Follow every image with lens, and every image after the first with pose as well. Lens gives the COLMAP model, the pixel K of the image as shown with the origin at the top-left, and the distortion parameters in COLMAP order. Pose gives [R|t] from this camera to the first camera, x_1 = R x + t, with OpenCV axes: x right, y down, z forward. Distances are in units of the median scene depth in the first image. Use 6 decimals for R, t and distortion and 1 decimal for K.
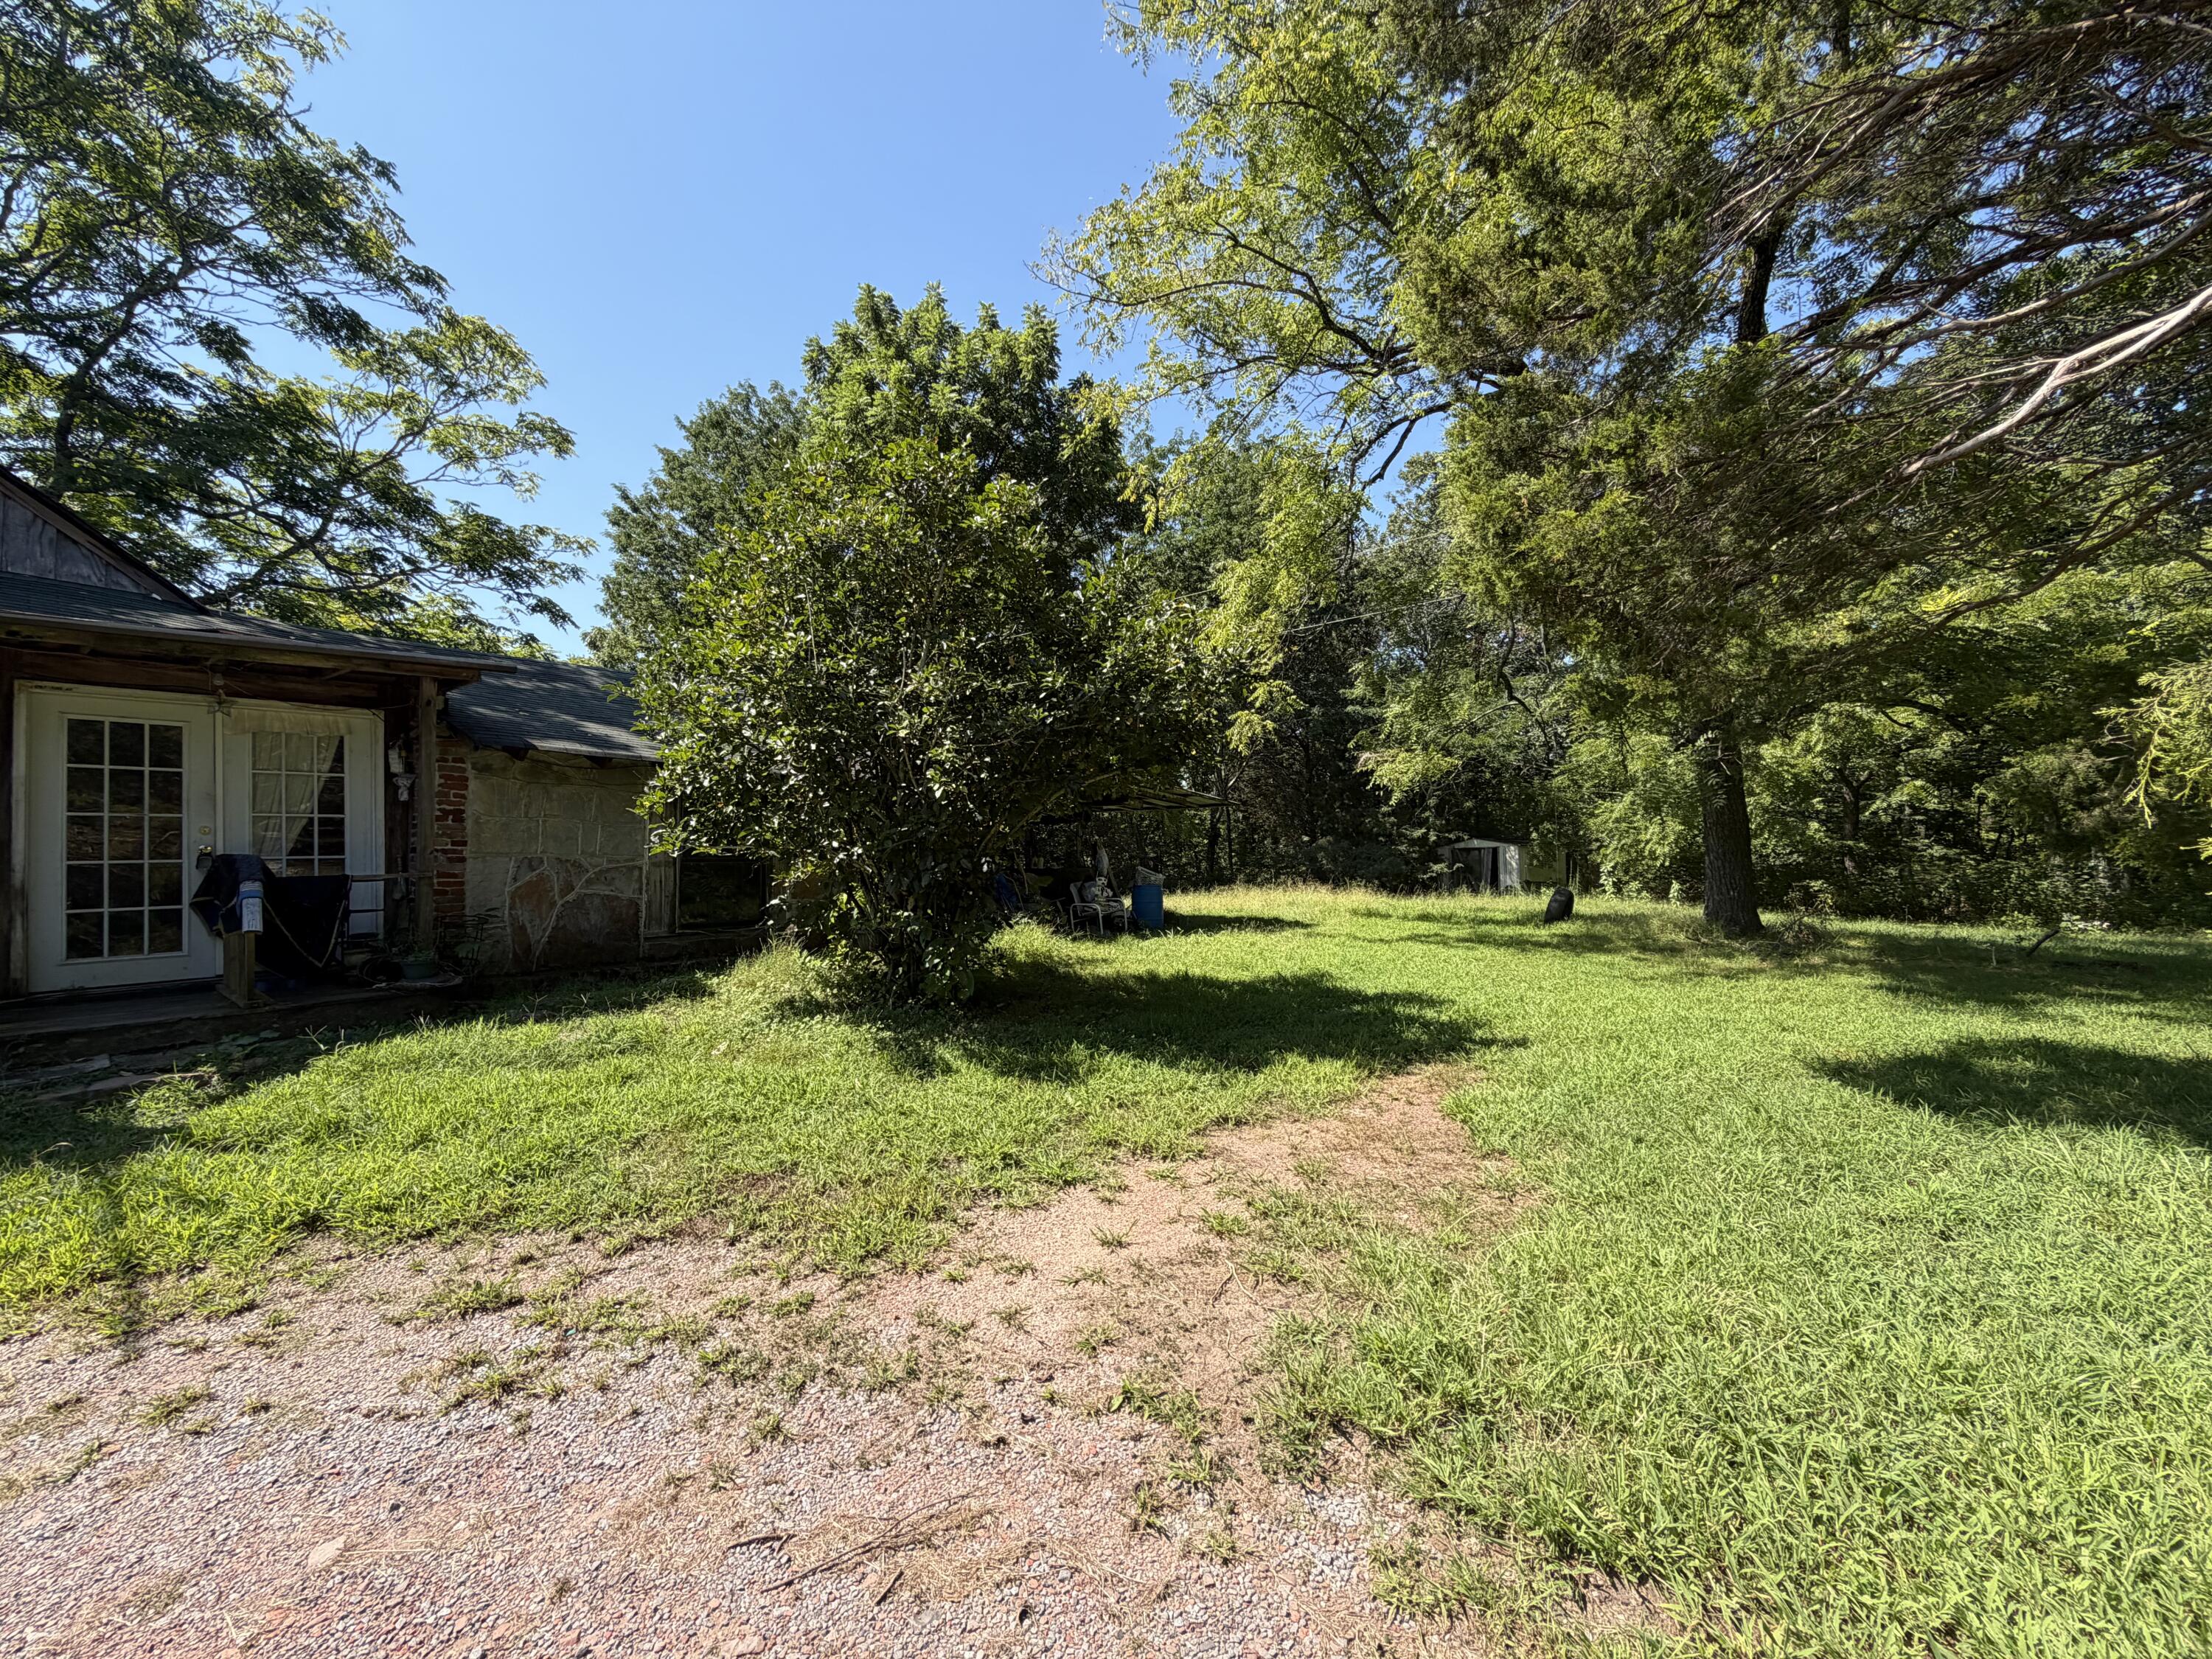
lens RADIAL K [[891.7, 0, 1100.9], [0, 891.7, 820.9], [0, 0, 1]] dist [0.004265, -0.000336]
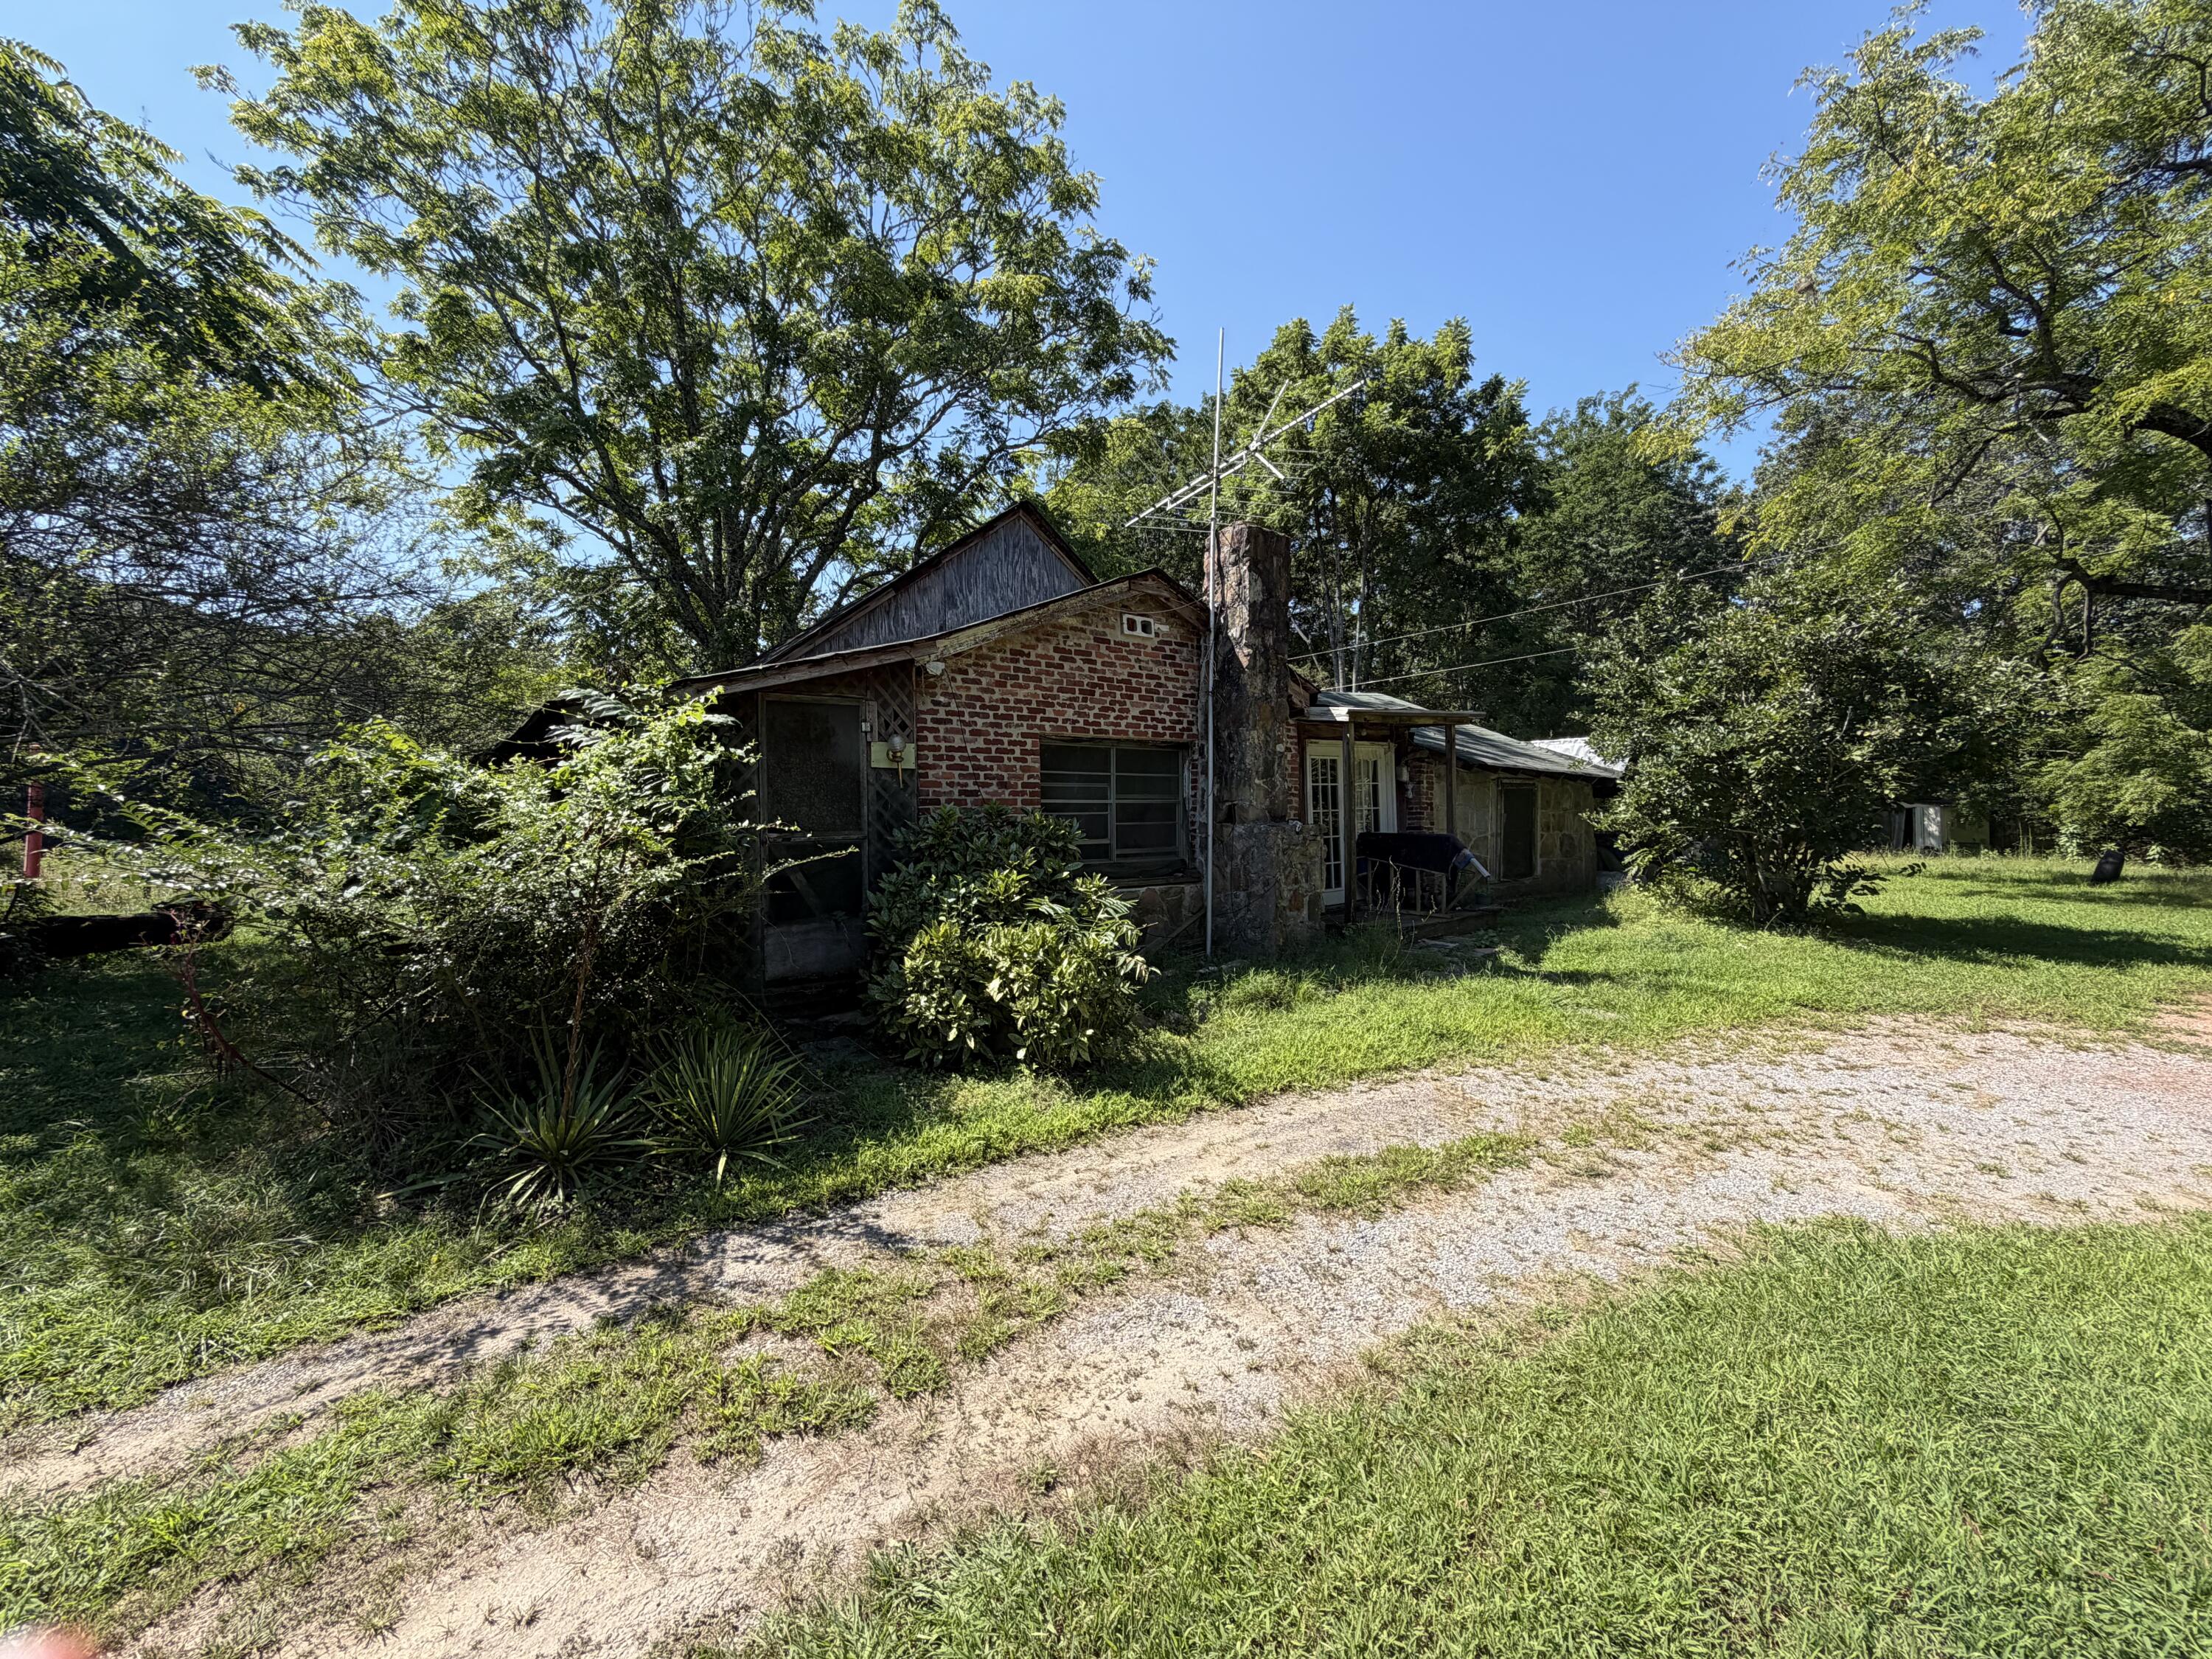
lens RADIAL K [[891.7, 0, 1100.1], [0, 891.7, 820.9], [0, 0, 1]] dist [0.004265, -0.000336]
pose [[0.977730, -0.003333, -0.209841, -1.136809], [0.013458, 0.998812, 0.046843, -0.074208], [0.209436, -0.048624, 0.976613, -0.817207]]
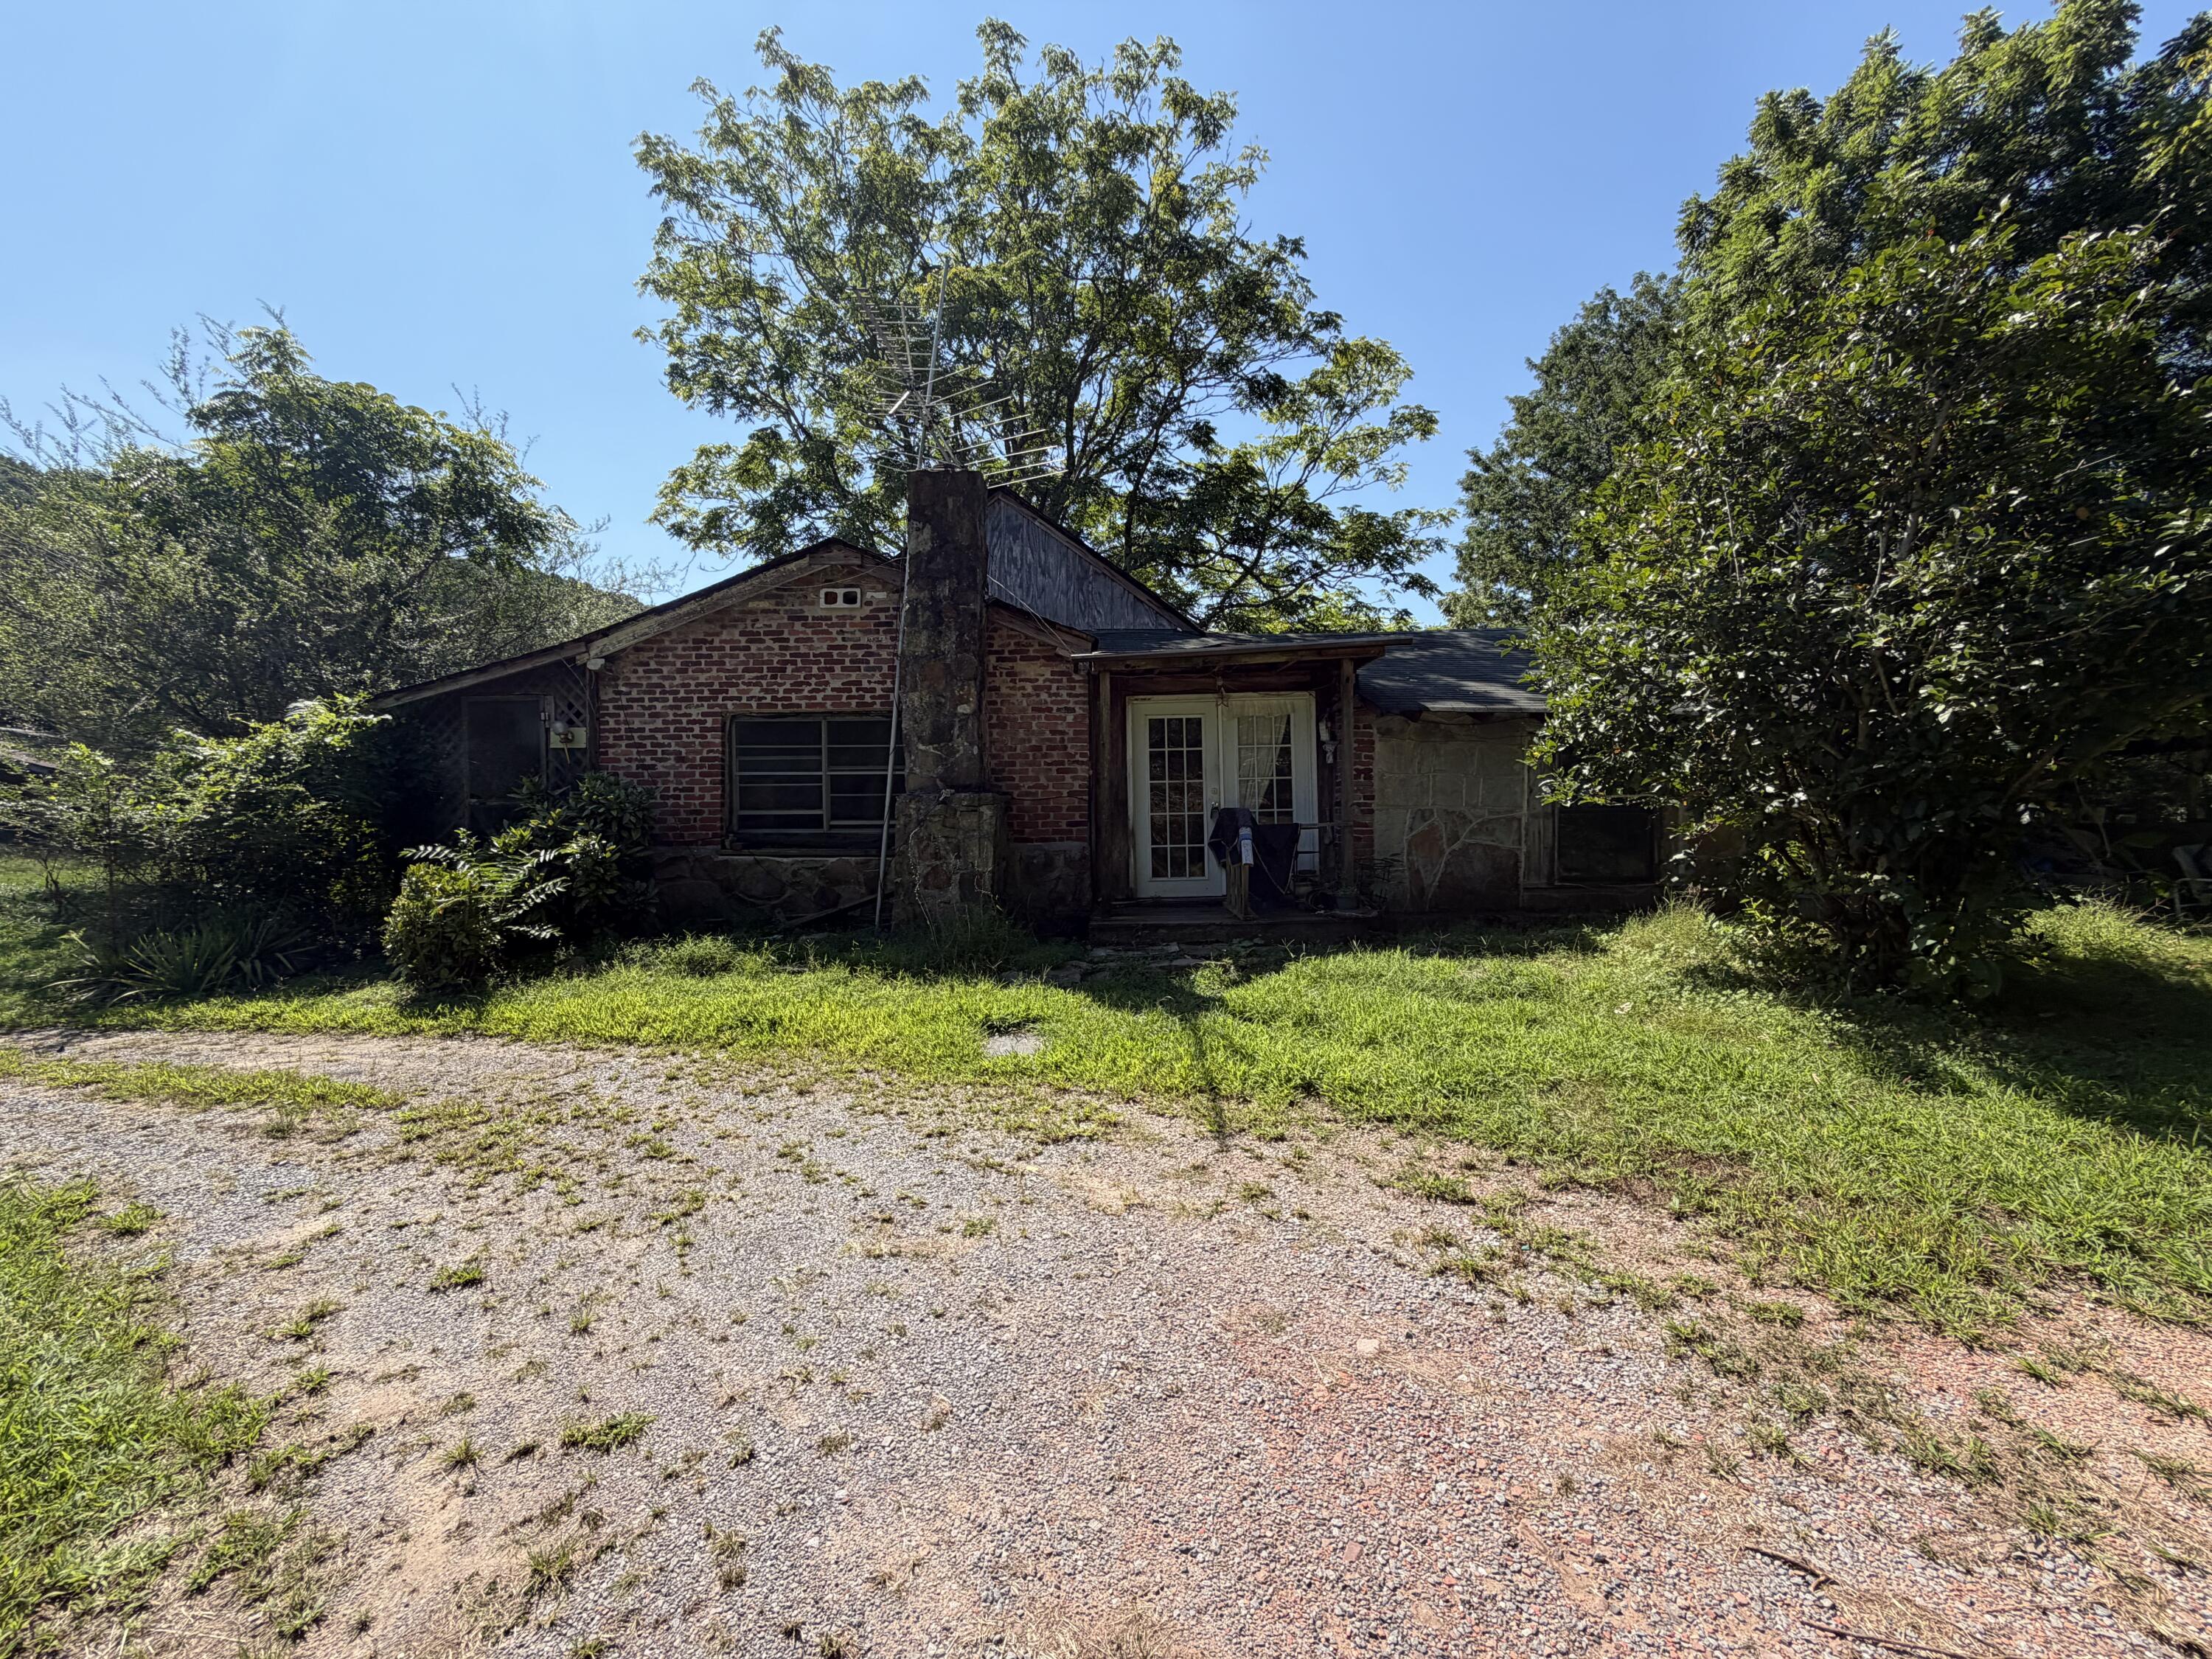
lens RADIAL K [[891.7, 0, 1092.5], [0, 891.7, 821.6], [0, 0, 1]] dist [0.004265, -0.000336]
pose [[0.623384, 0.004549, -0.781903, -0.034601], [0.036124, 0.998748, 0.034610, 0.003746], [0.781081, -0.049821, 0.622439, -0.016939]]
